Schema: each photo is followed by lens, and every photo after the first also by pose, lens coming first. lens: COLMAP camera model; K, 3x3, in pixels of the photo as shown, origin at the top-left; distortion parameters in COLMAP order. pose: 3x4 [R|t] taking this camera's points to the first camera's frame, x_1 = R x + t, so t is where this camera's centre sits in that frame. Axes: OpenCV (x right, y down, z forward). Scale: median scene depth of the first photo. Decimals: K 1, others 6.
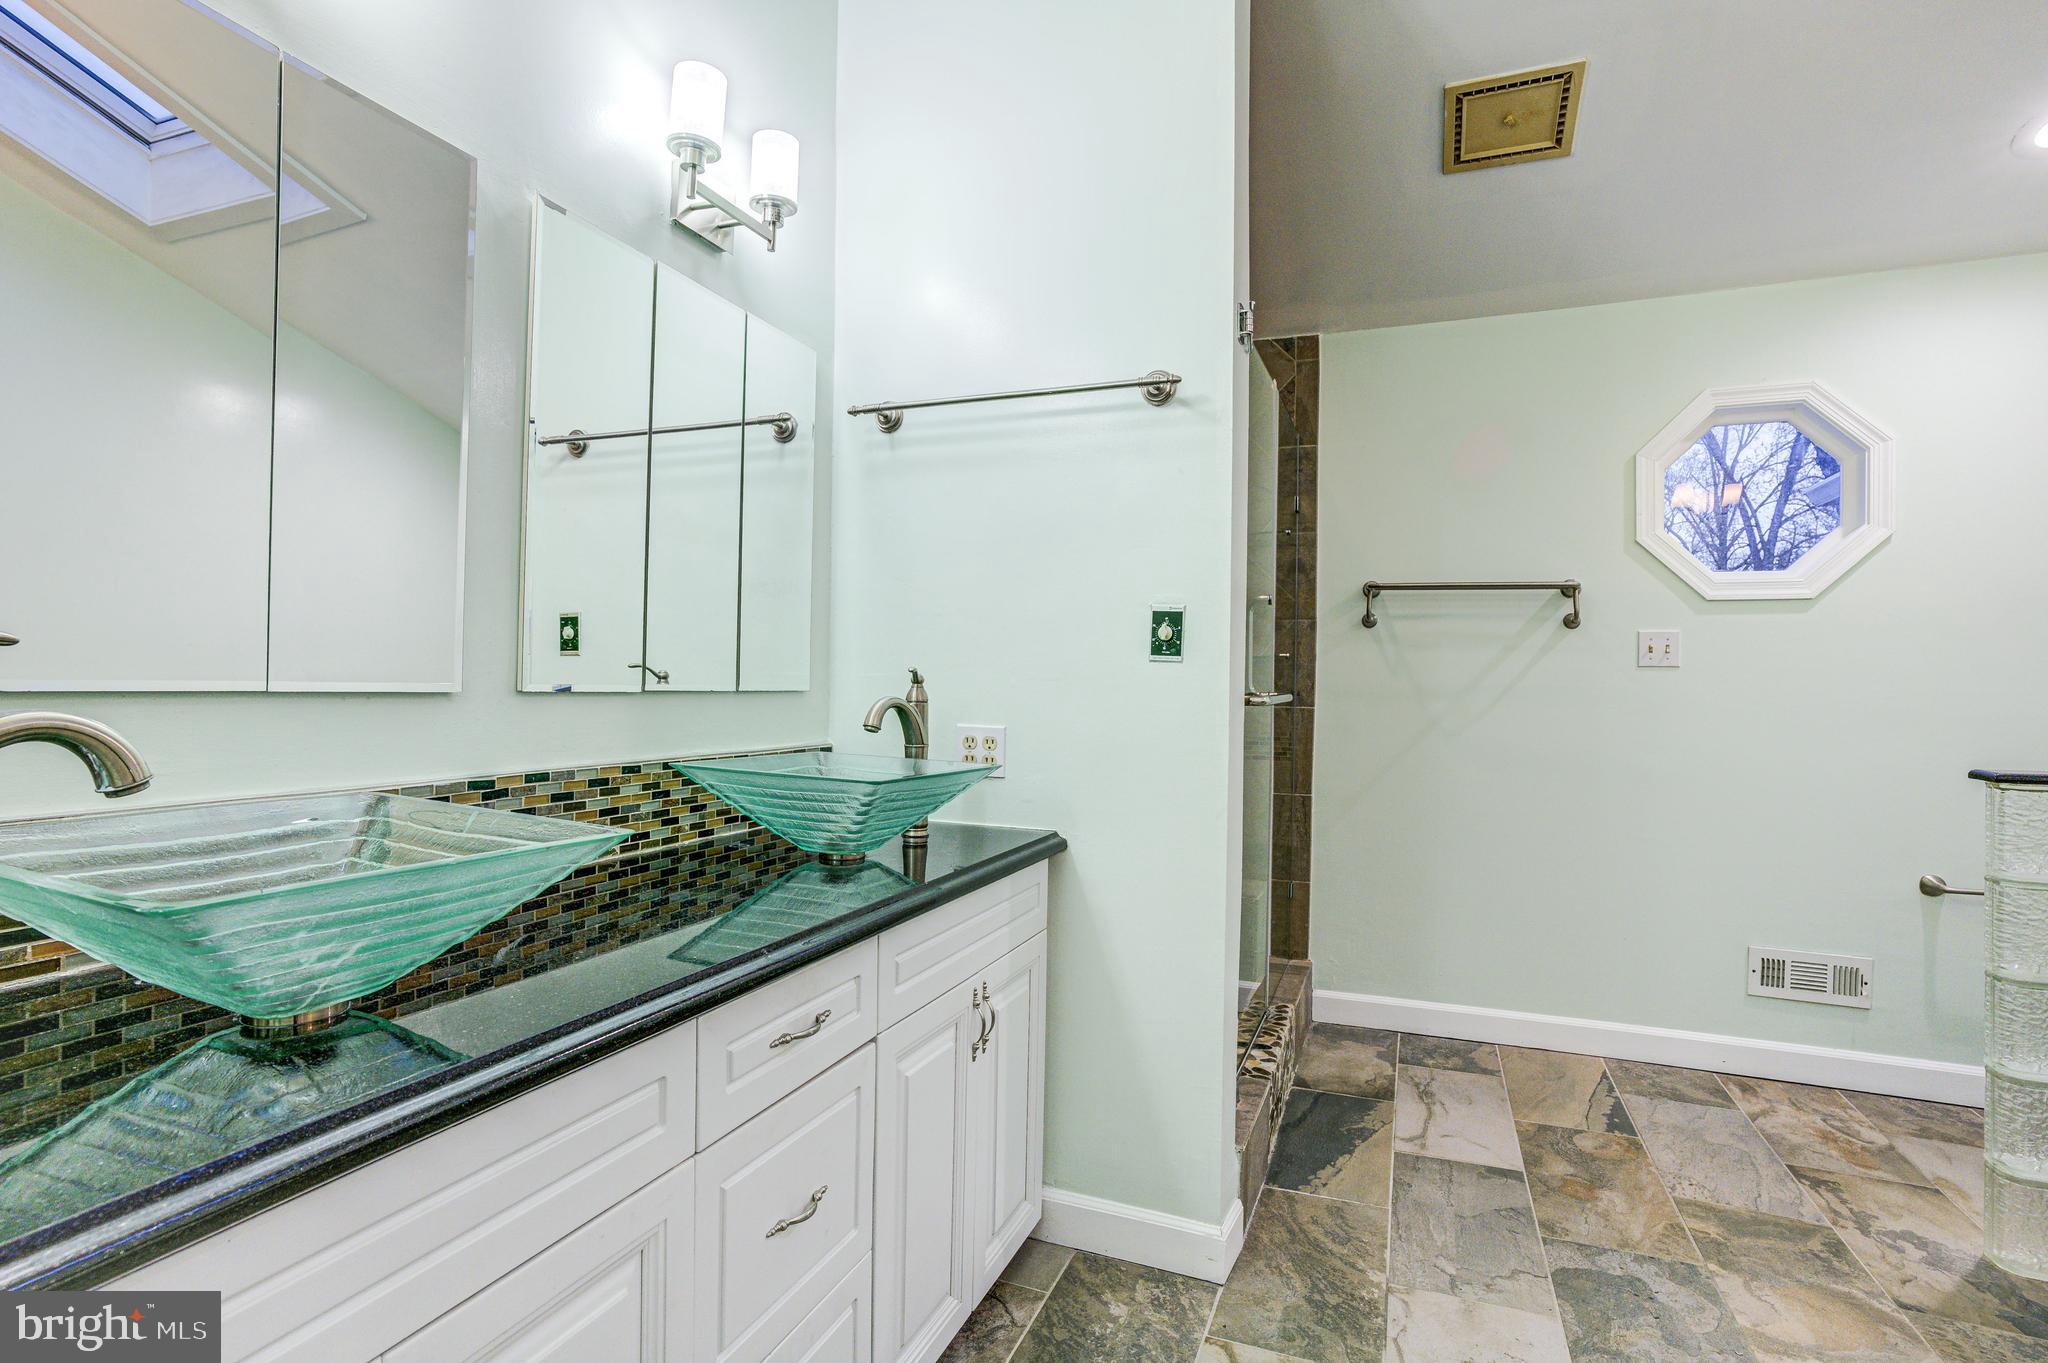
lens RADIAL K [[1007.4, 0, 1027.4], [0, 1007.4, 680.8], [0, 0, 1]] dist [-0.052954, 0.024929]
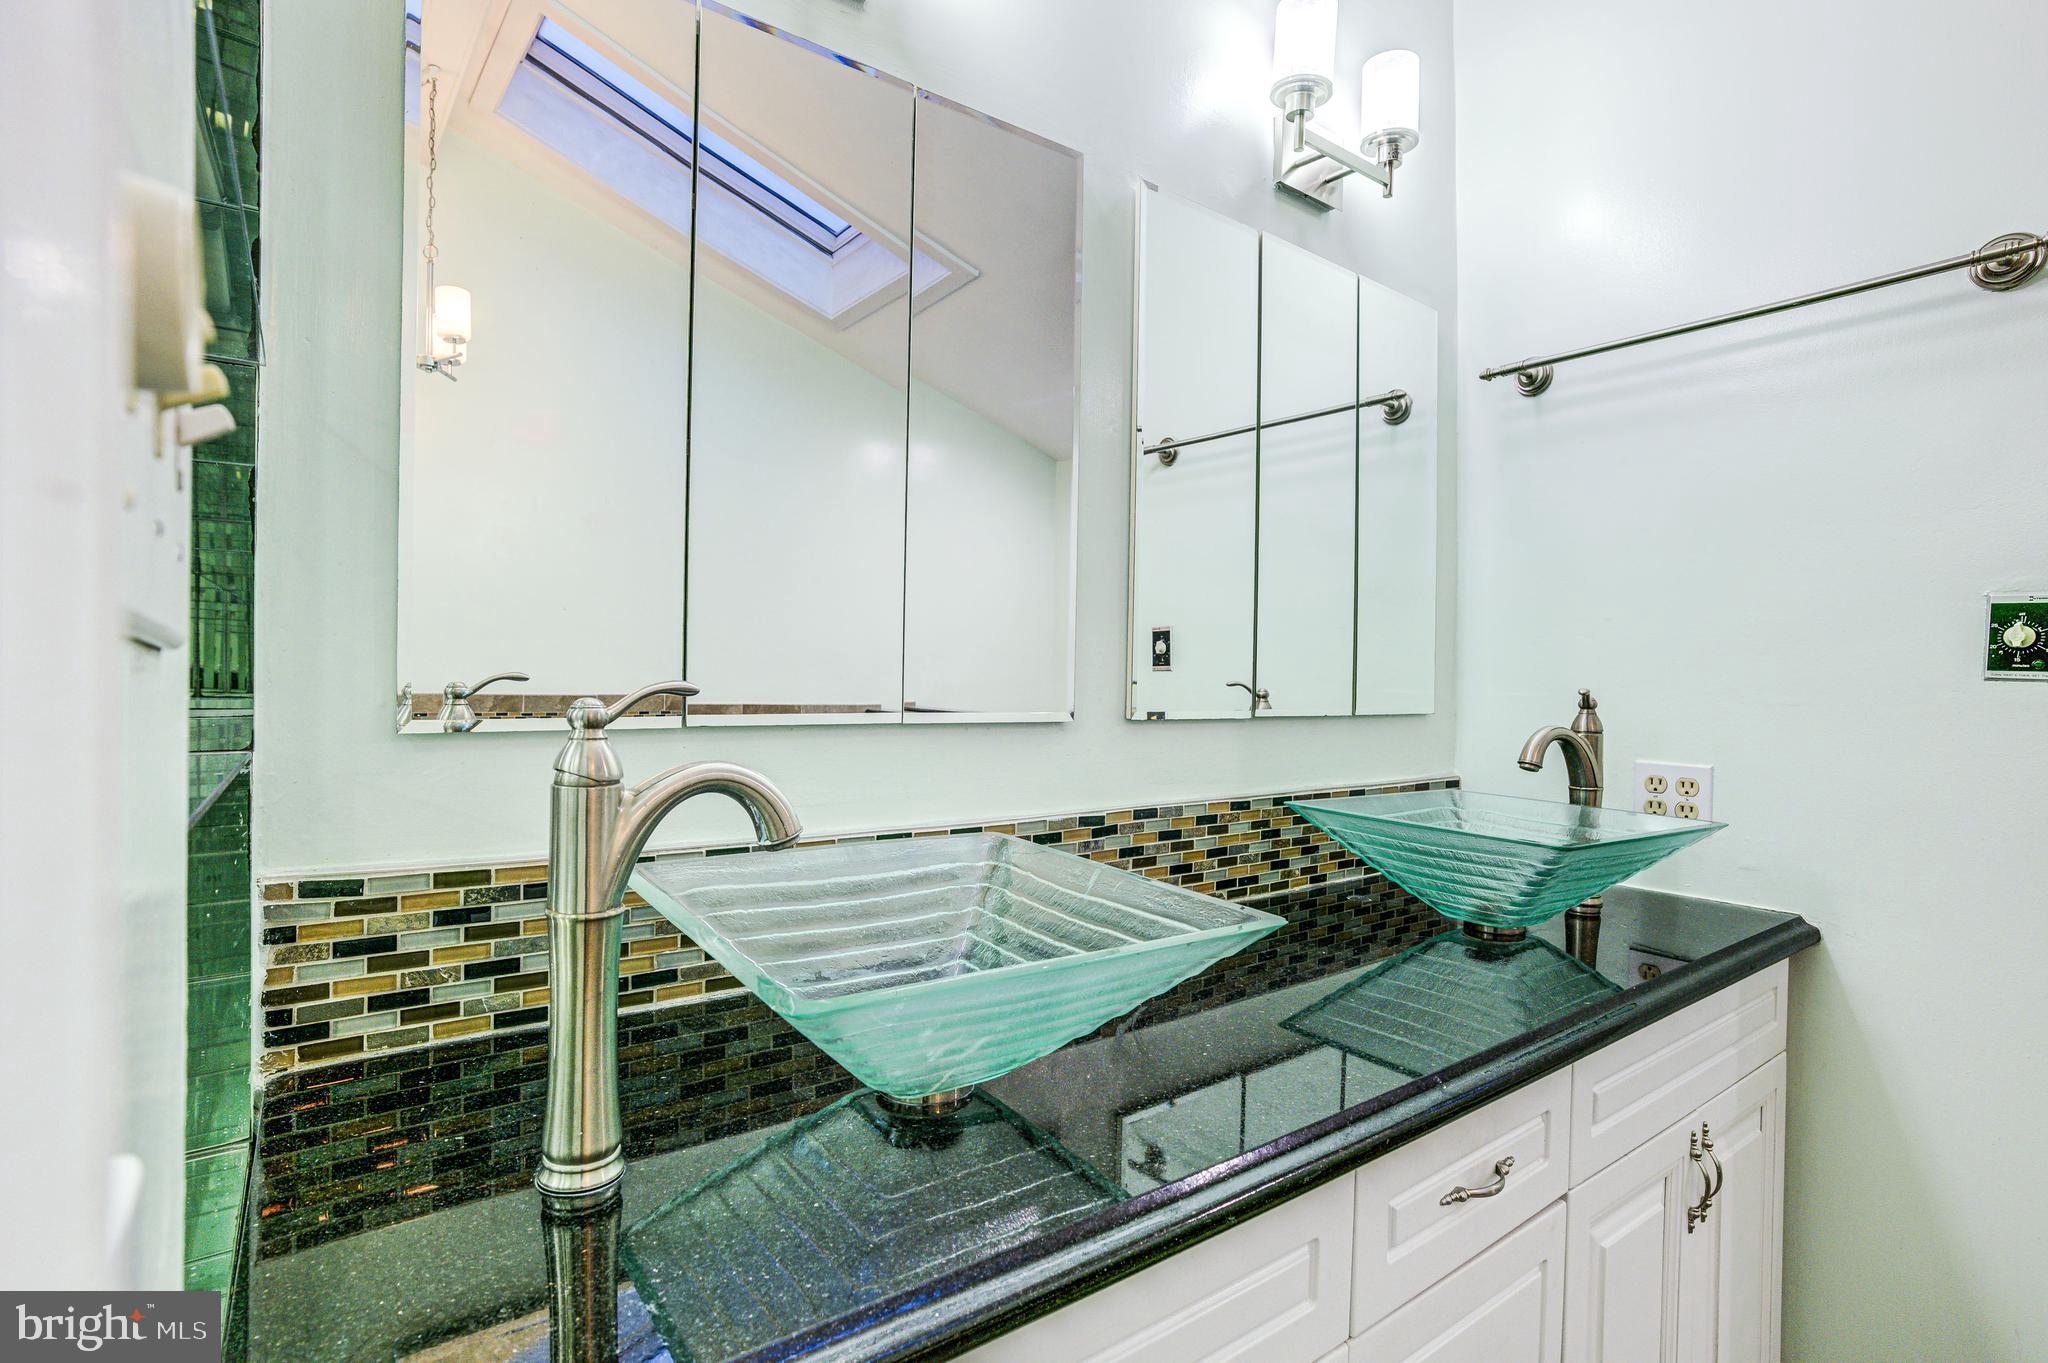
lens RADIAL K [[1007.4, 0, 1016.8], [0, 1007.4, 689.9], [0, 0, 1]] dist [-0.052954, 0.024929]
pose [[0.849655, 0.001095, -0.527338, -0.090269], [0.002551, 0.999978, 0.006186, -0.020483], [0.527333, -0.006601, 0.849633, 0.128372]]
